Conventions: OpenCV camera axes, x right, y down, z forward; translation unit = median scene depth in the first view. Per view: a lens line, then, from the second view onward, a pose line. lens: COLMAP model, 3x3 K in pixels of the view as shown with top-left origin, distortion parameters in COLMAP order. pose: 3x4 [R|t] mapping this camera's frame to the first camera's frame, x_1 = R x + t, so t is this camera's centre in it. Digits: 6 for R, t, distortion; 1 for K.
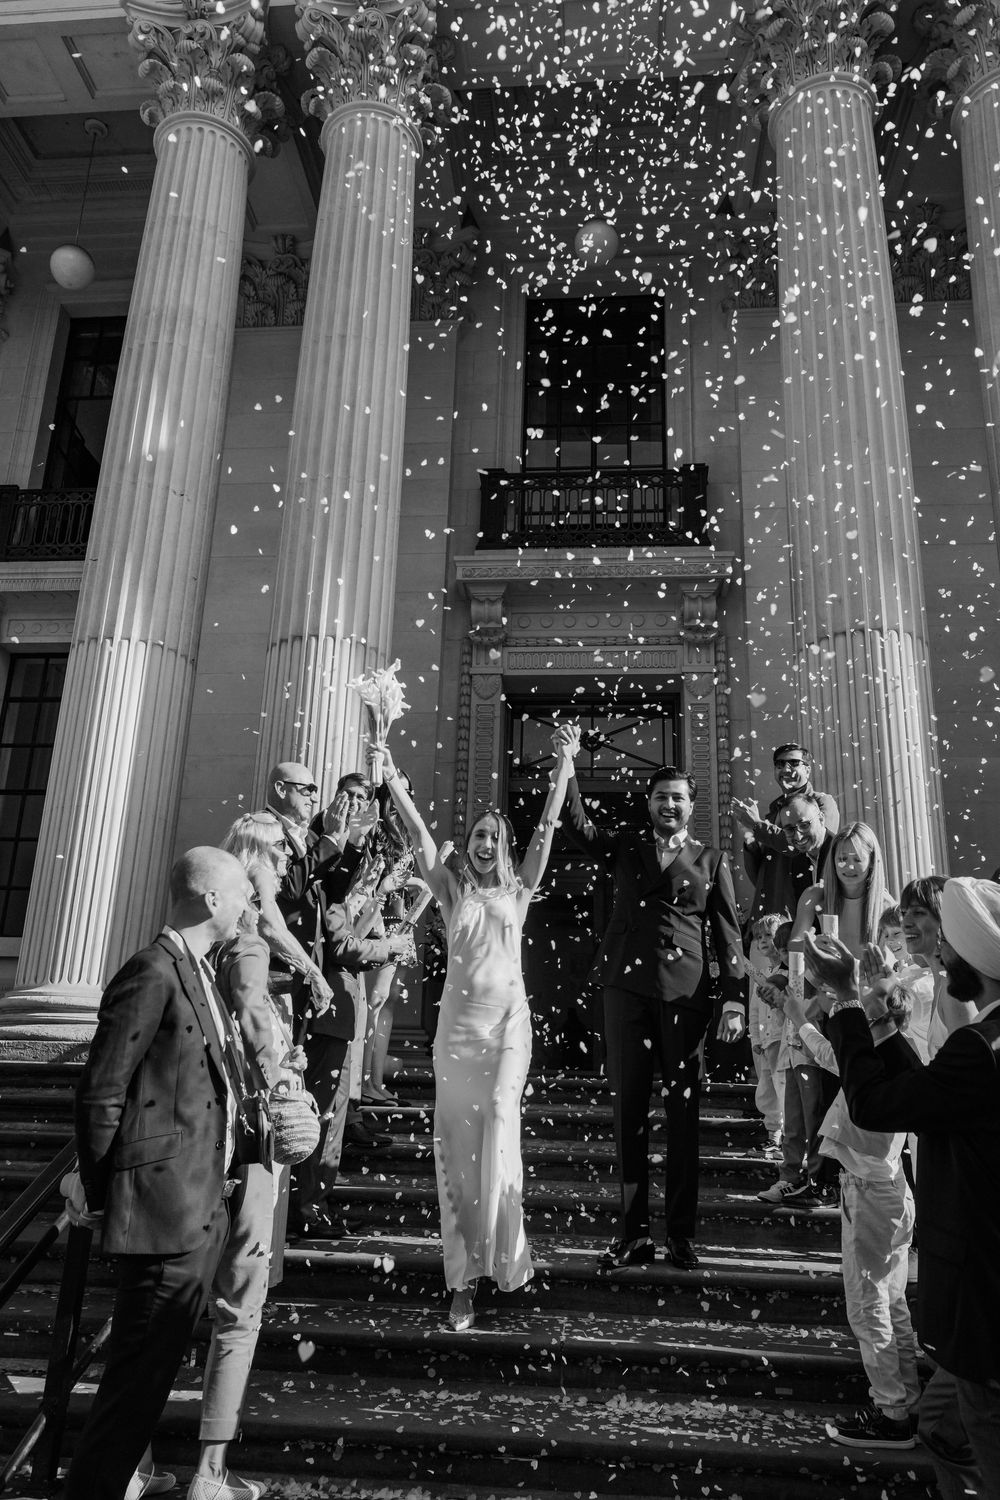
lens RADIAL K [[1061.8, 0, 501.6], [0, 1061.8, 765.2], [0, 0, 1]] dist [0.022753, -0.005585]
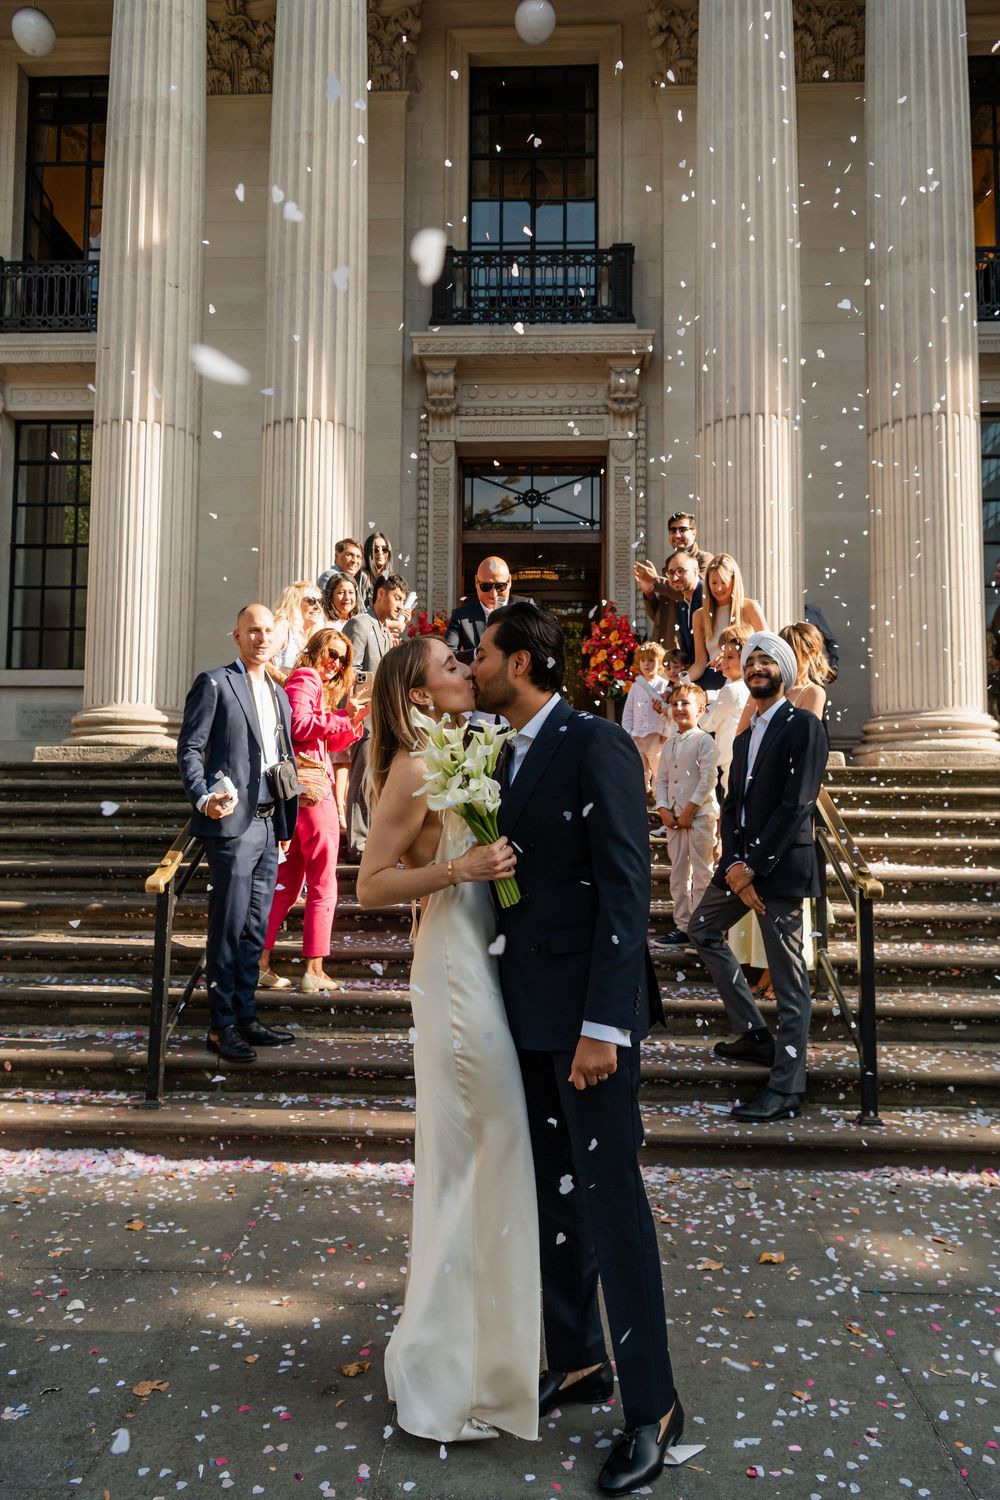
lens RADIAL K [[1061.8, 0, 503.3], [0, 1061.8, 753.0], [0, 0, 1]] dist [0.022753, -0.005585]
pose [[0.998138, -0.022331, 0.056755, -0.023437], [0.008156, 0.971075, 0.238636, -0.035199], [-0.060443, -0.237729, 0.969449, -0.247553]]
